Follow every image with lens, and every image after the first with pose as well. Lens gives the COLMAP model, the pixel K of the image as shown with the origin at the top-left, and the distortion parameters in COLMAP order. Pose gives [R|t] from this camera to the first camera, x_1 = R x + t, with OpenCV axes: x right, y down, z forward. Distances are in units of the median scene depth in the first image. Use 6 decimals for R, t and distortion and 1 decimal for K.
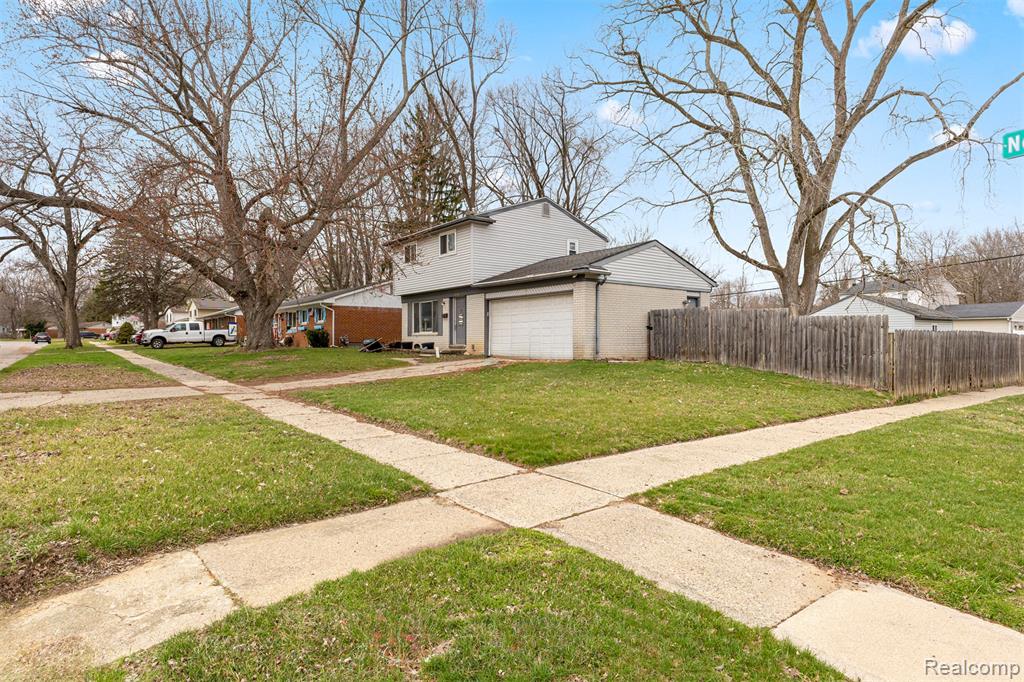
lens RADIAL K [[571.3, 0, 513.8], [0, 571.3, 340.7], [0, 0, 1]] dist [0.000774, -0.000750]
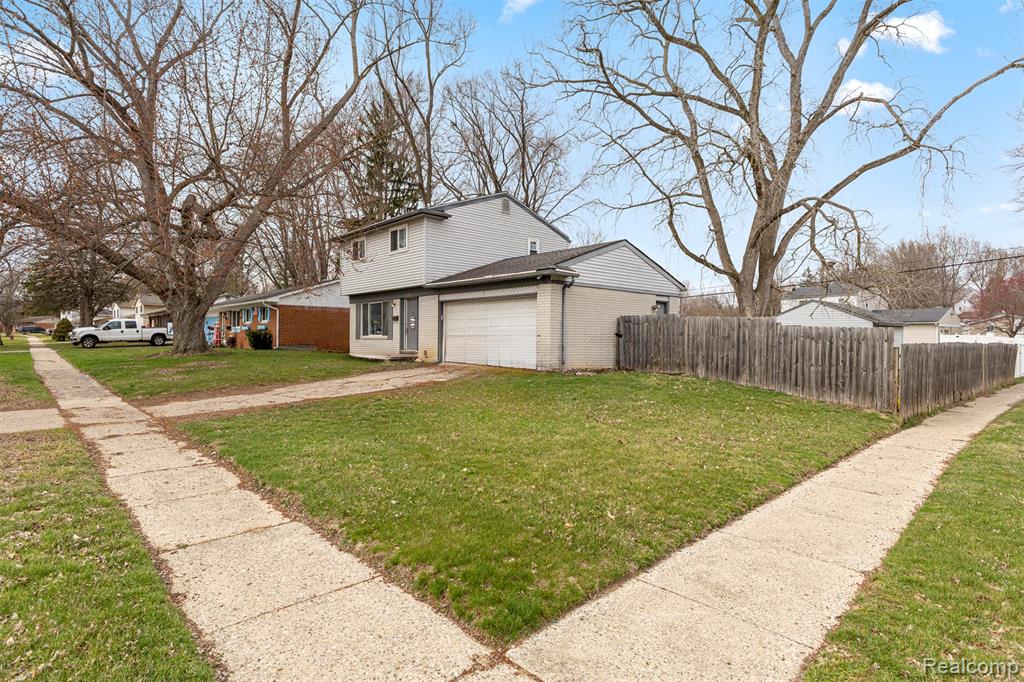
lens RADIAL K [[536.1, 0, 510.3], [0, 536.1, 339.5], [0, 0, 1]] dist [-0.003603, 0.000208]
pose [[0.997261, 0.007256, 0.073610, 0.000680], [-0.007588, 0.999962, 0.004239, -0.012186], [-0.073577, -0.004786, 0.997278, 0.105482]]
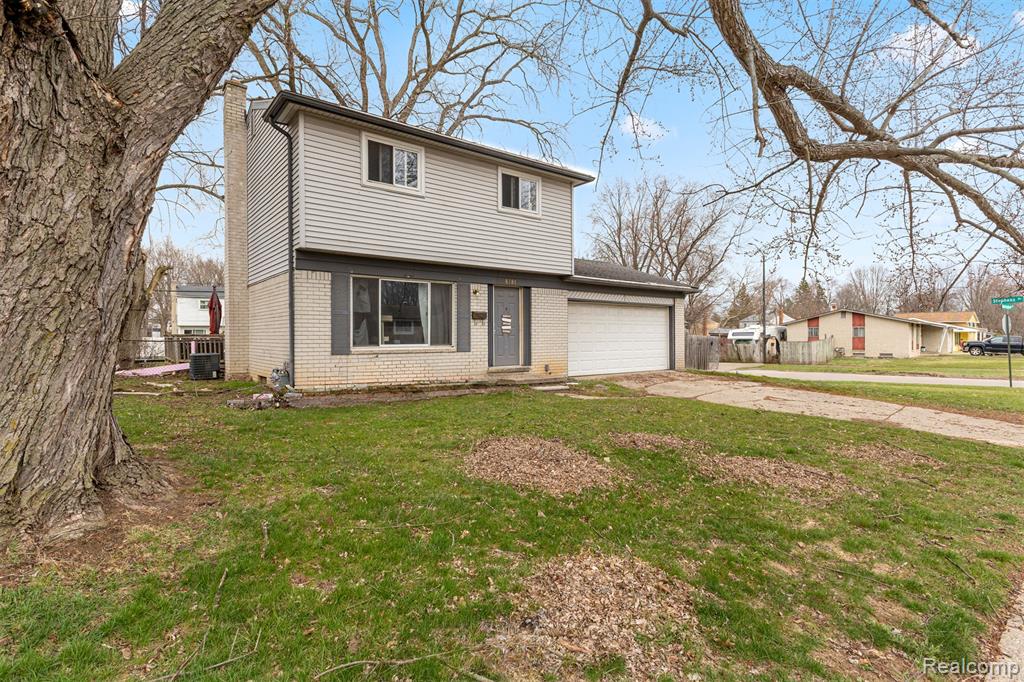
lens RADIAL K [[503.7, 0, 512.0], [0, 503.7, 340.3], [0, 0, 1]] dist [0.000037, -0.000004]
pose [[-0.012643, -0.003511, 0.999914, -0.506022], [0.001931, 0.999992, 0.003536, -0.018193], [-0.999918, 0.001976, -0.012636, 0.818646]]
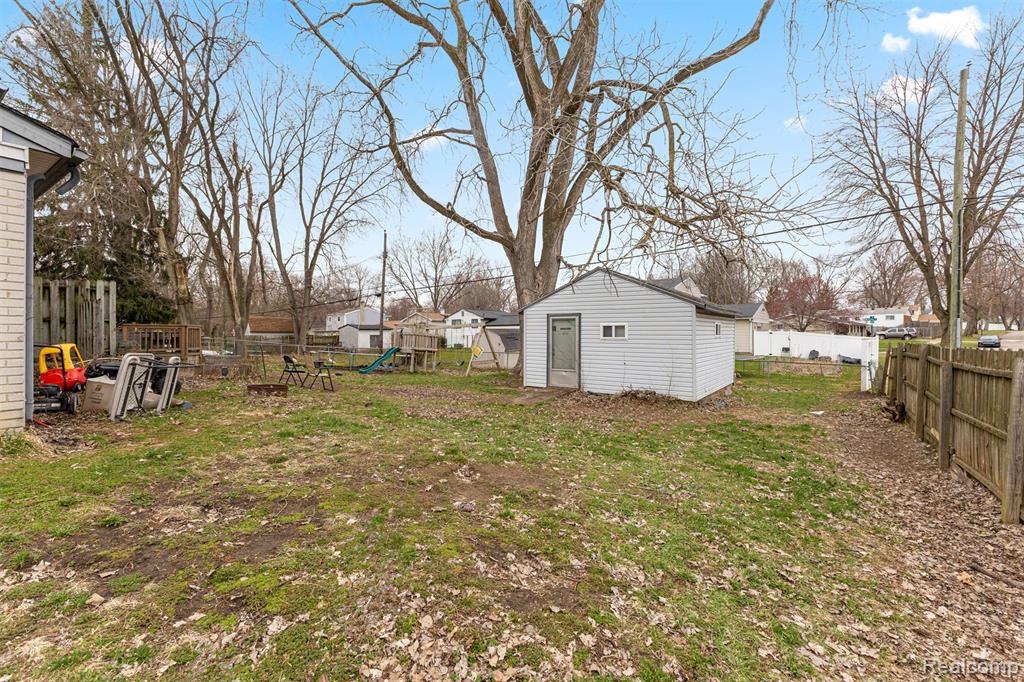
lens RADIAL K [[441.1, 0, 514.2], [0, 441.1, 336.9], [0, 0, 1]] dist [0.013474, -0.001023]
pose [[0.957455, 0.003136, 0.288567, 0.391347], [-0.003267, 0.999995, -0.000026, -0.012955], [-0.288565, -0.000918, 0.957460, 0.608864]]
